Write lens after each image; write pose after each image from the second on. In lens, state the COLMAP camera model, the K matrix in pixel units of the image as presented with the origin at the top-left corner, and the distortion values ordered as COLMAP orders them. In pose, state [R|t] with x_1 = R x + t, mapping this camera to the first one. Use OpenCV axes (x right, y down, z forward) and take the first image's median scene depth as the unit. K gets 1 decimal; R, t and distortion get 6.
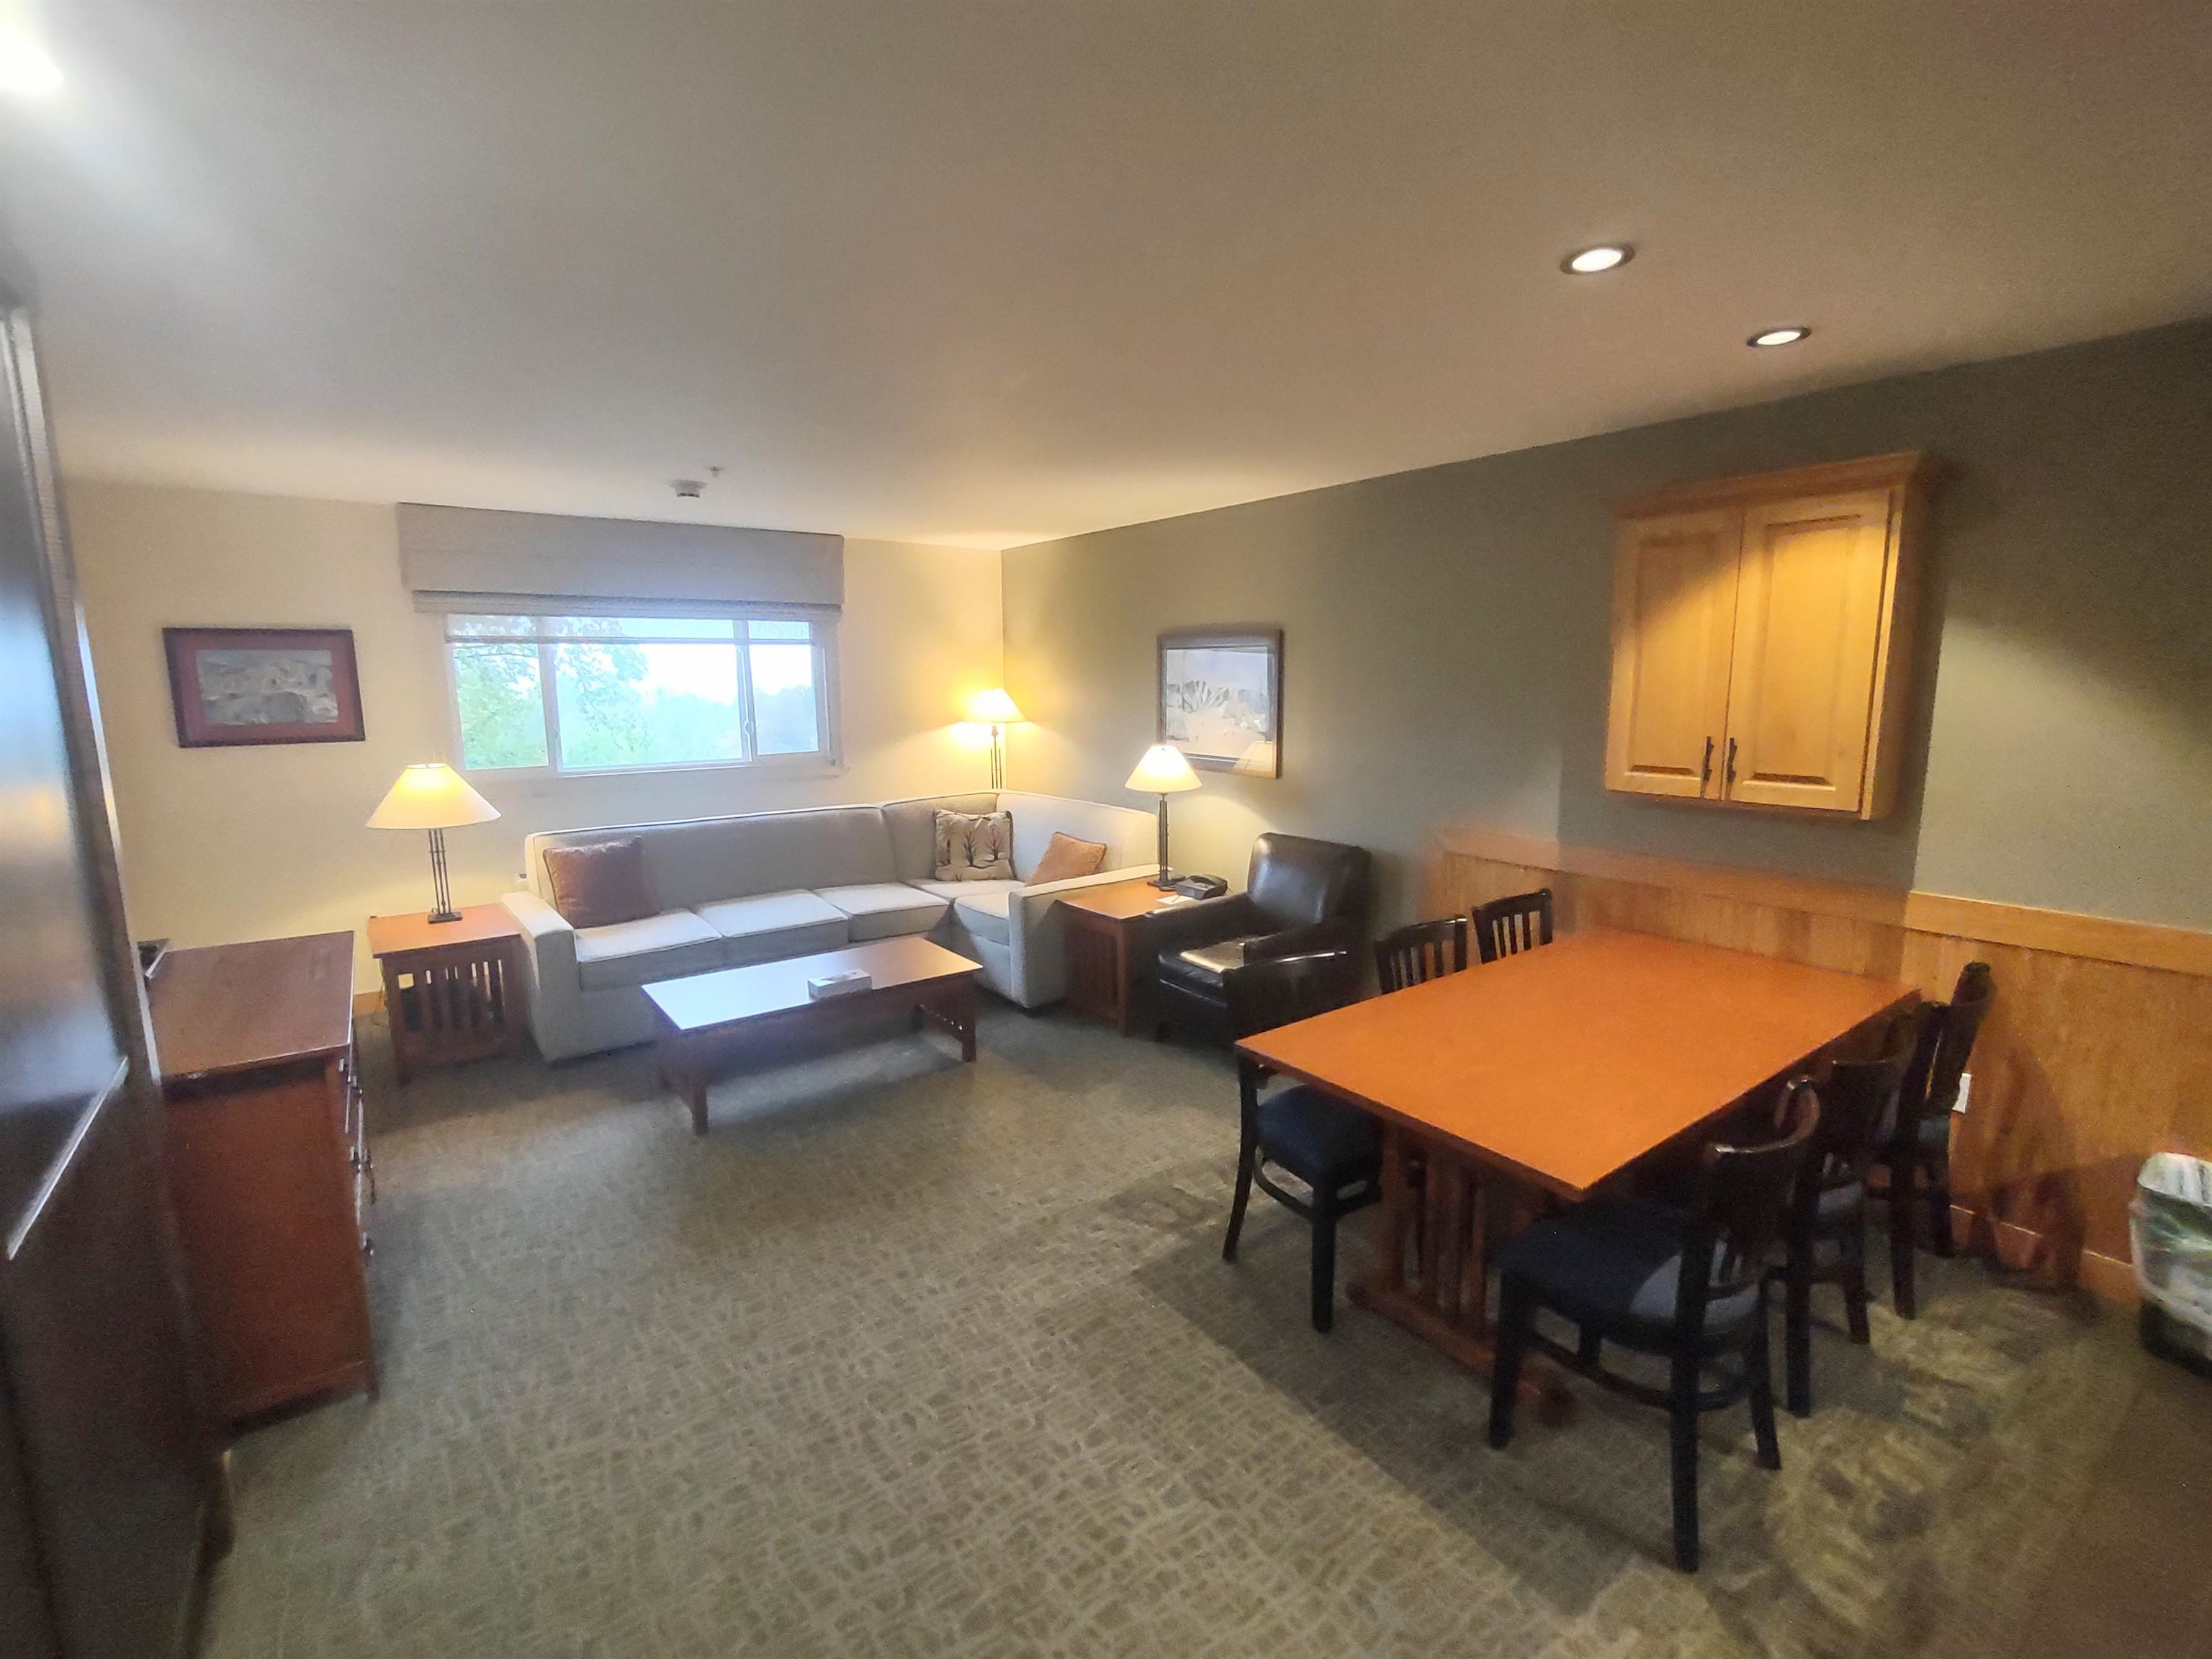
lens RADIAL K [[999.0, 0, 1112.1], [0, 999.0, 843.2], [0, 0, 1]] dist [-0.007043, 0.002748]
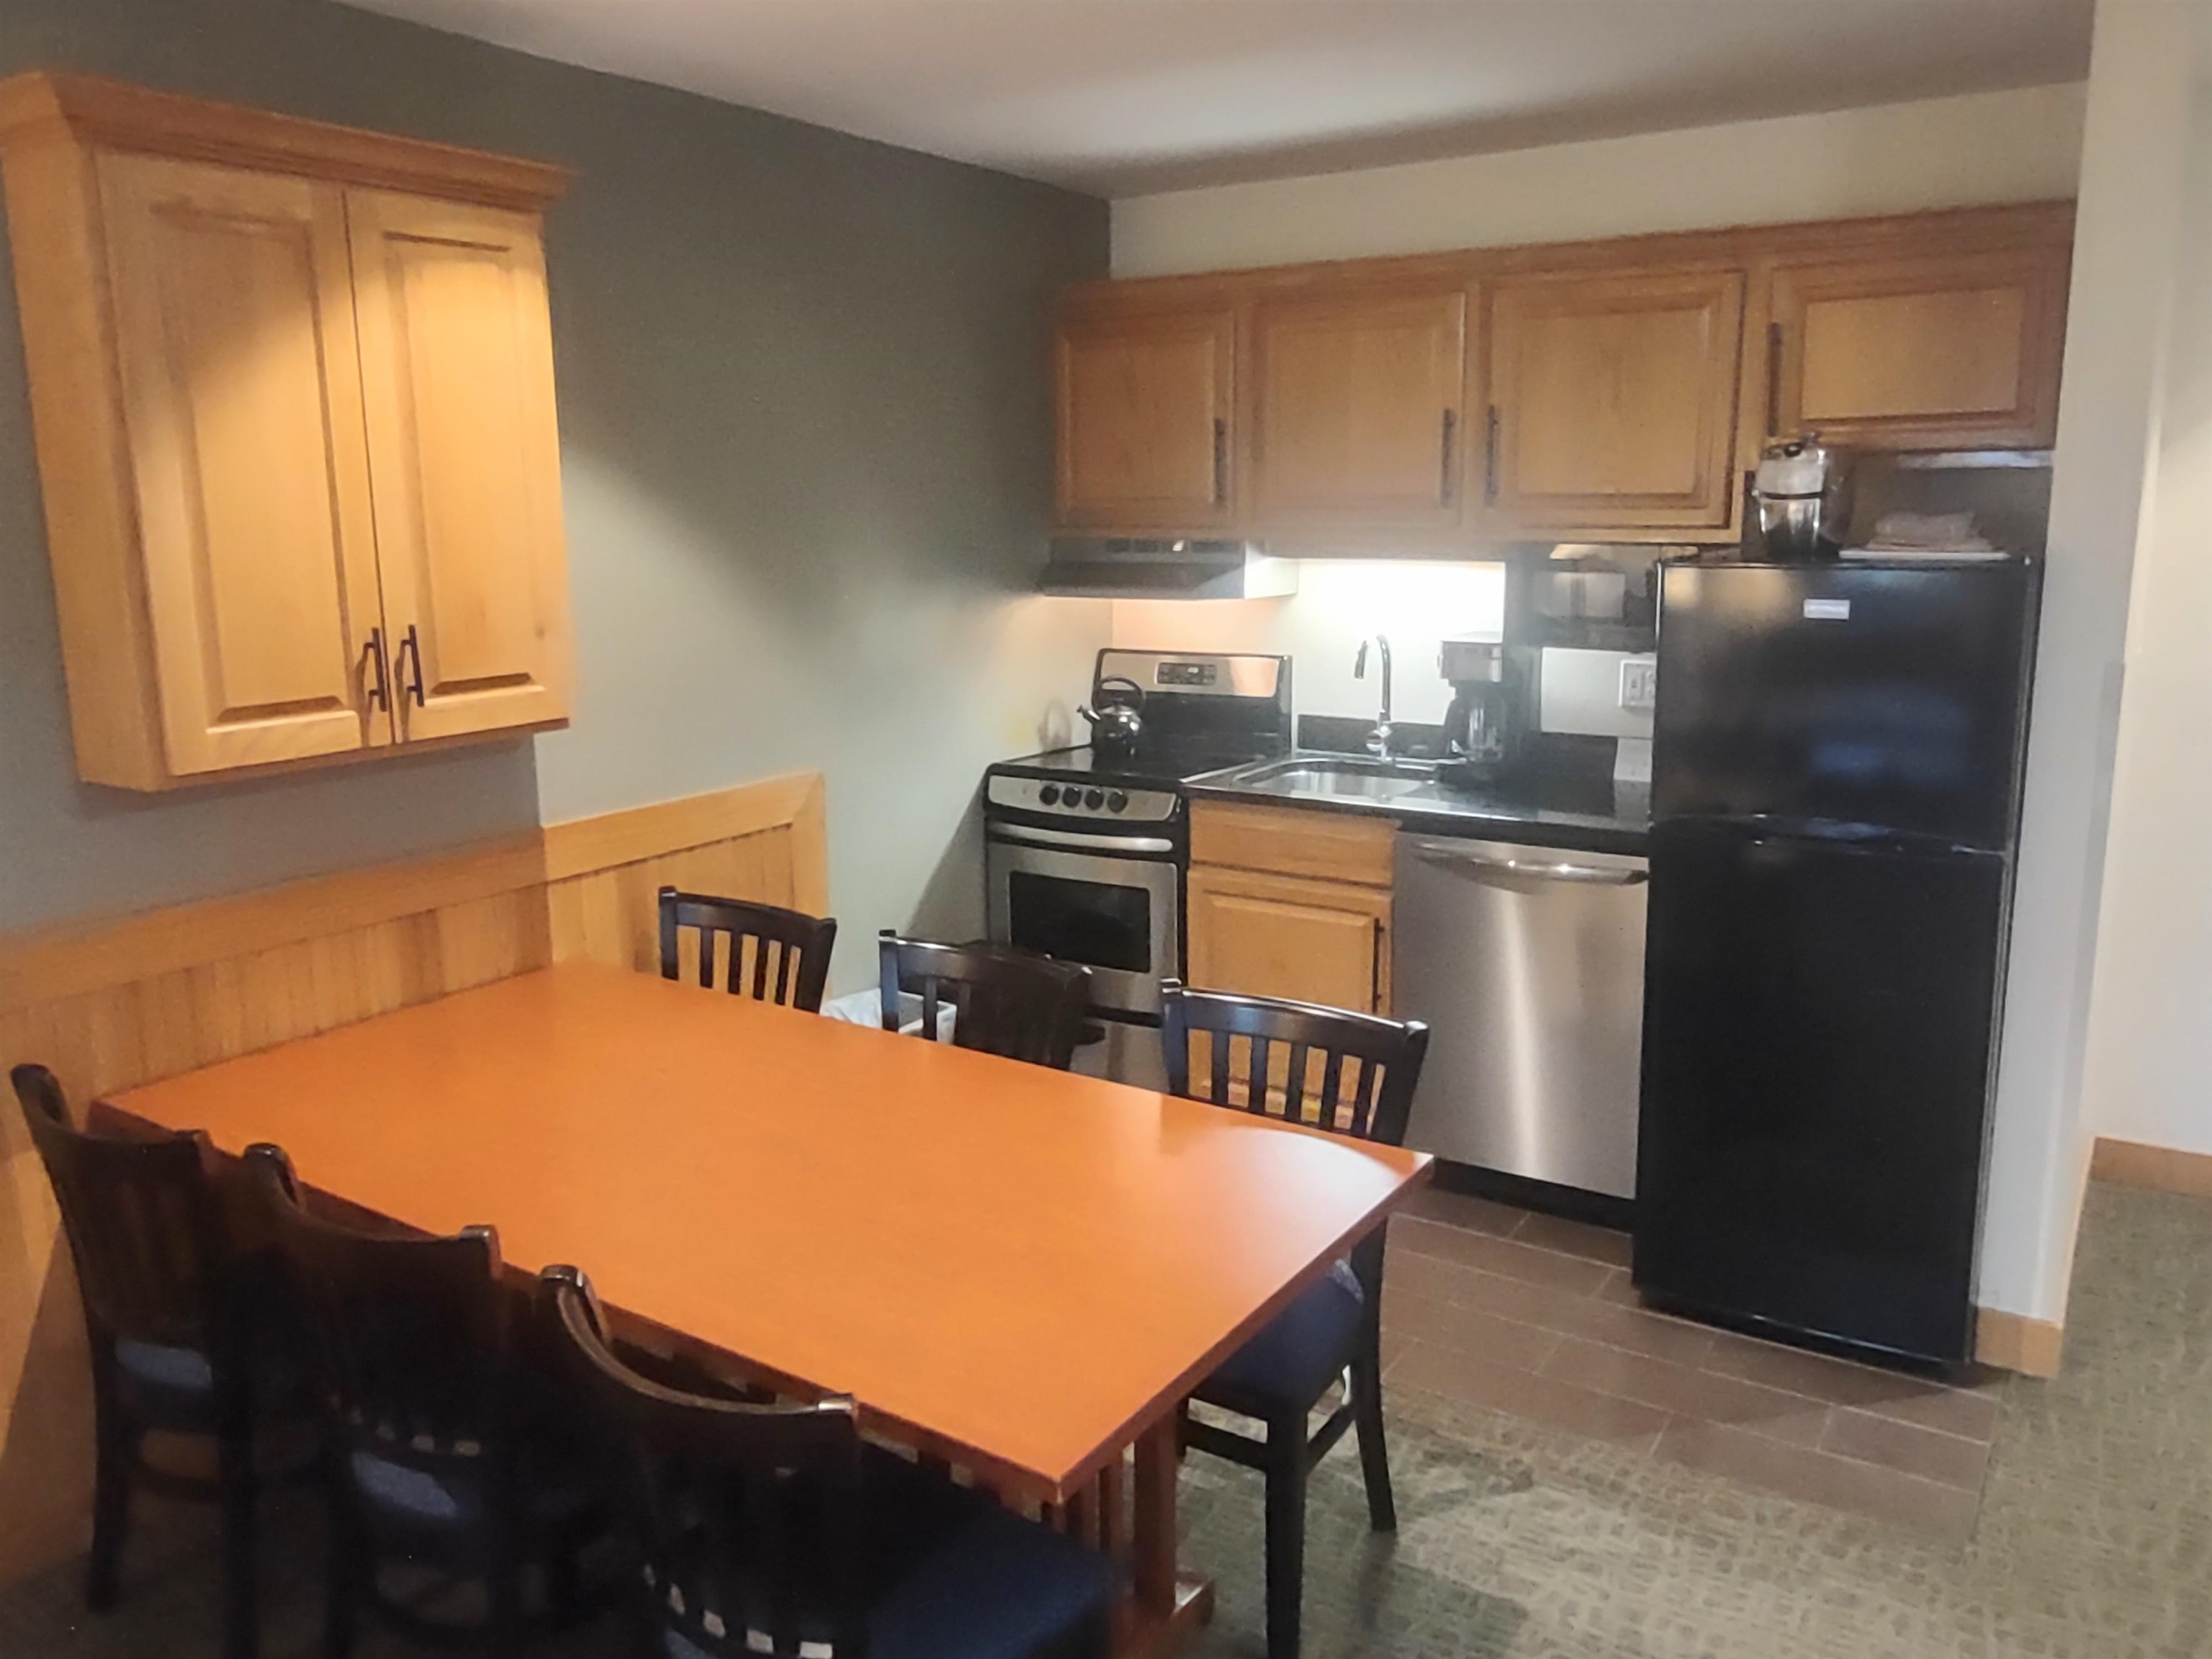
lens RADIAL K [[1641.7, 0, 1102.3], [0, 1641.7, 826.4], [0, 0, 1]] dist [-0.013251, 0.008687]
pose [[-0.341750, -0.178094, 0.922762, -0.261611], [0.171841, 0.953484, 0.247666, -0.119339], [-0.923947, 0.243208, -0.295250, 0.715570]]
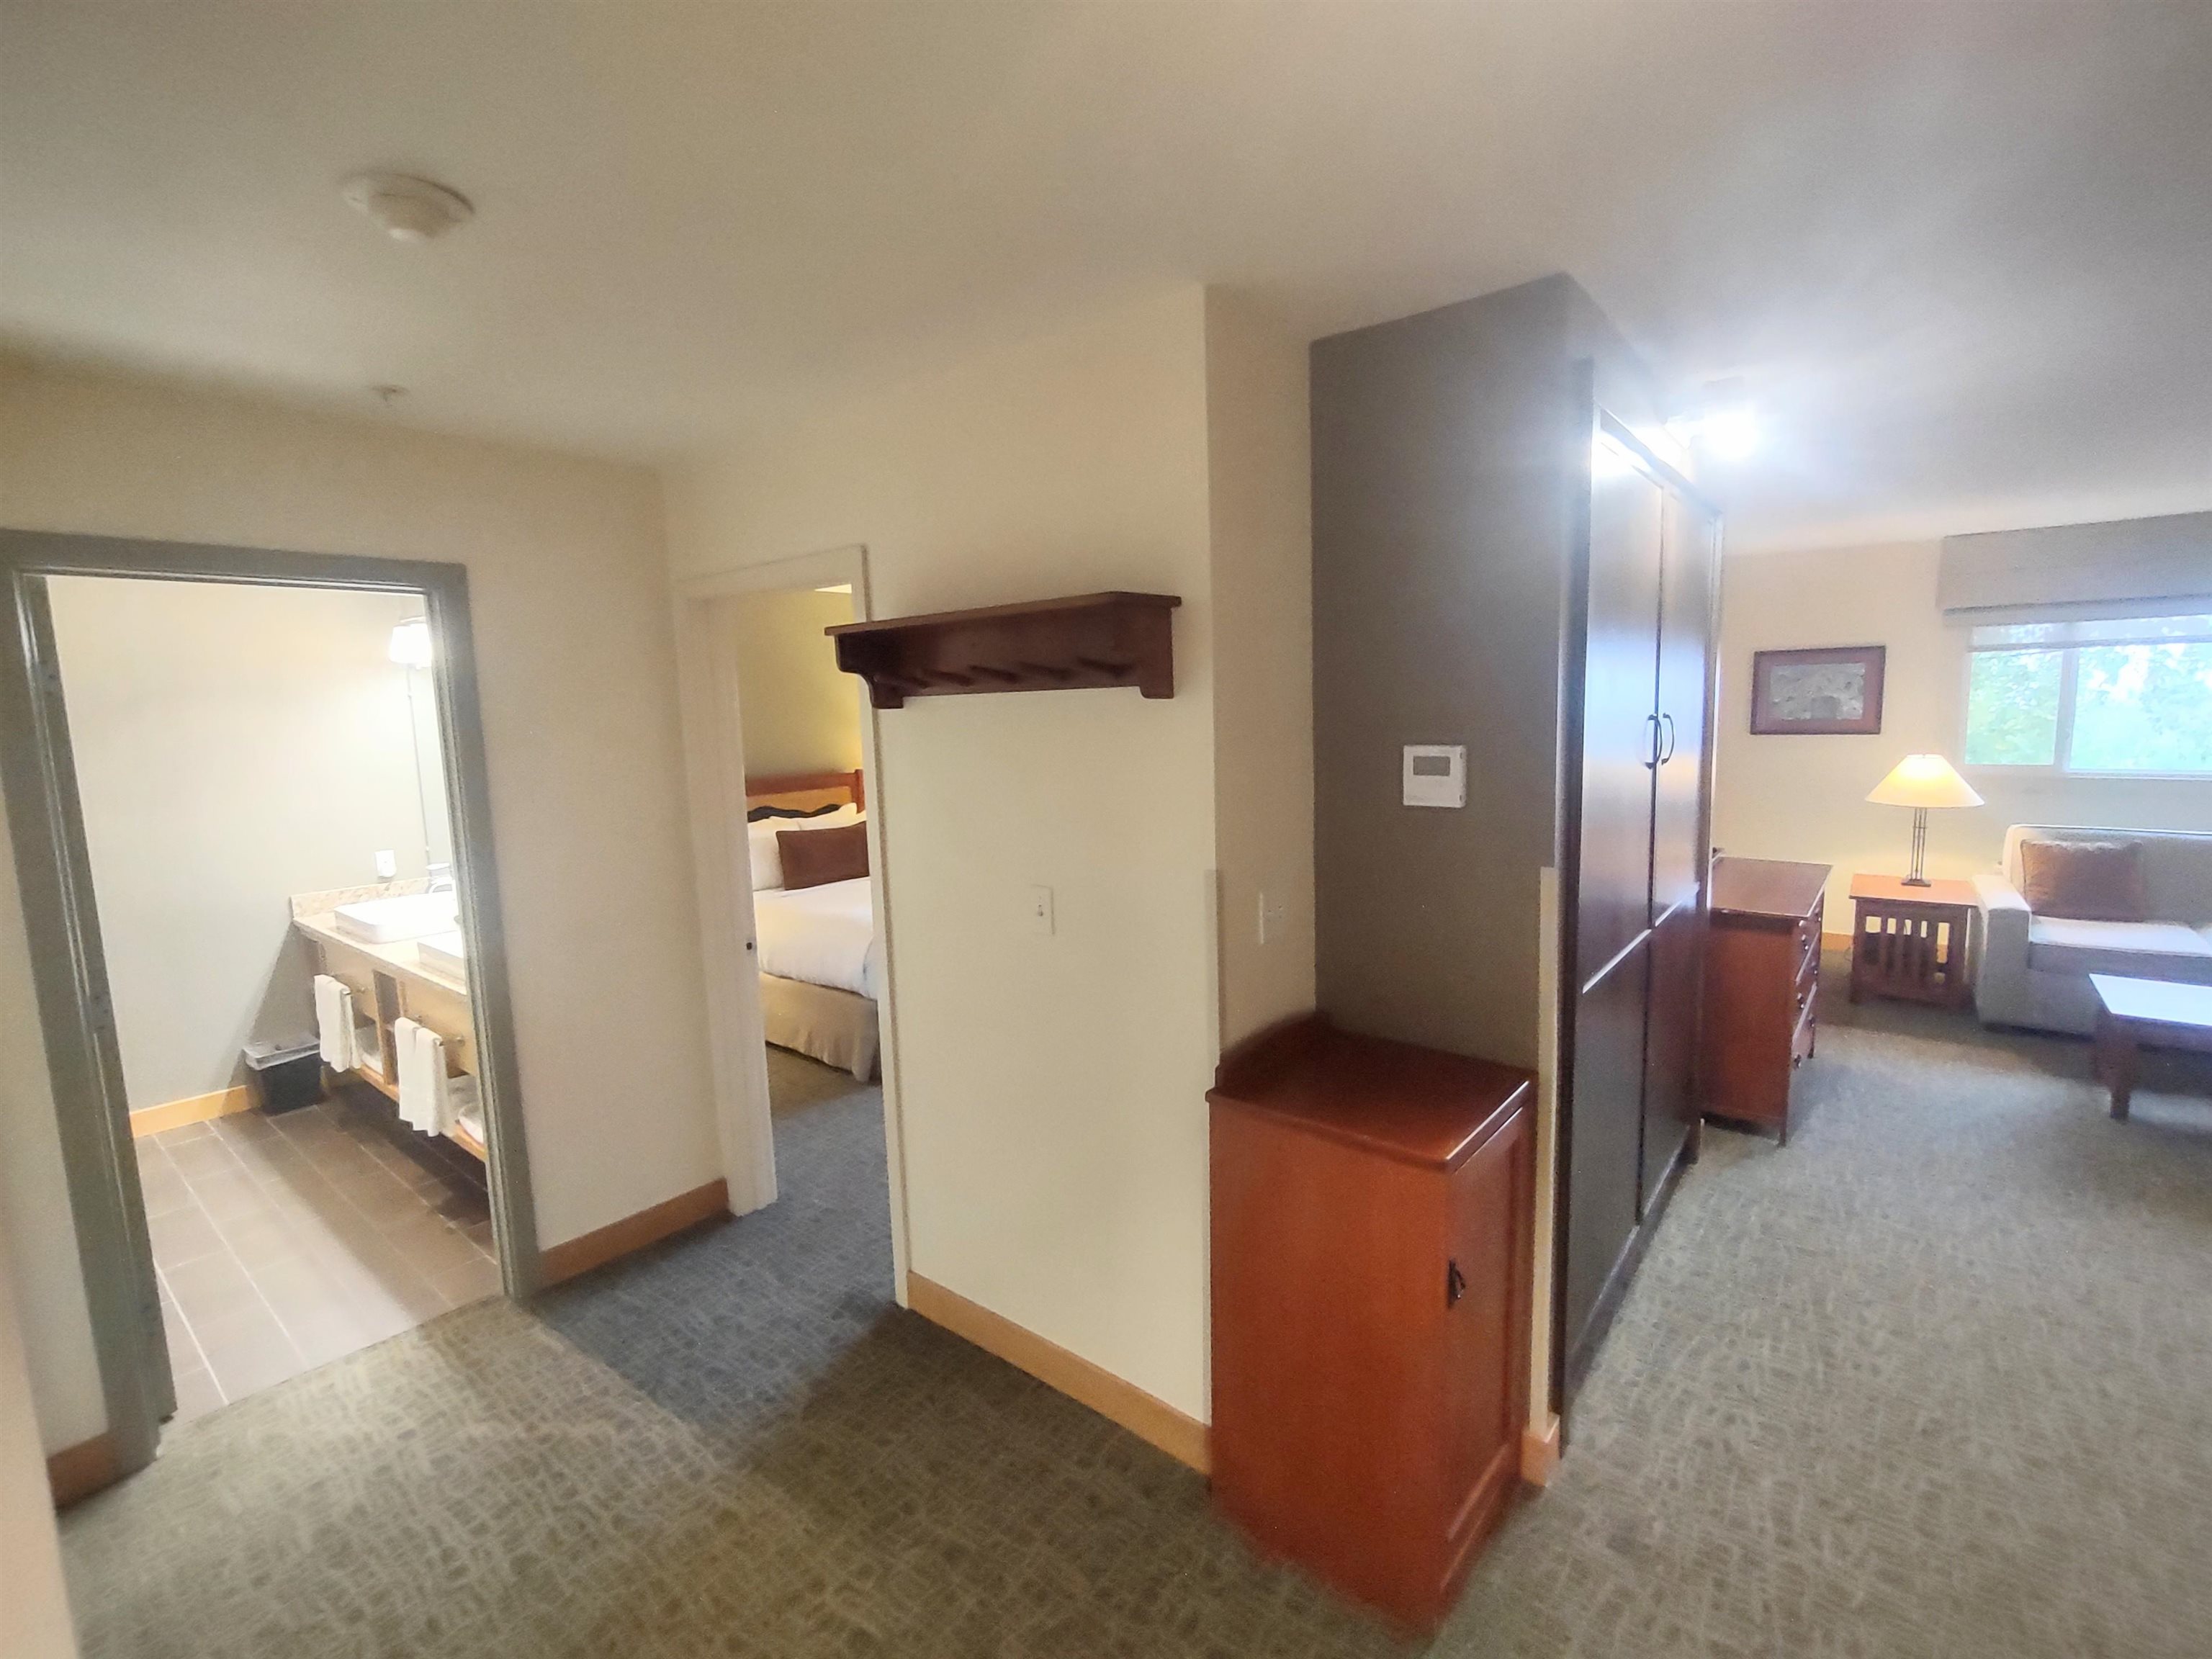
lens RADIAL K [[1033.4, 0, 1116.2], [0, 1033.4, 813.1], [0, 0, 1]] dist [0.002011, -0.000310]
pose [[0.267829, 0.104163, -0.957819, 0.287829], [-0.135881, 0.988286, 0.069481, 0.040571], [0.953837, 0.111540, 0.278845, -0.306775]]
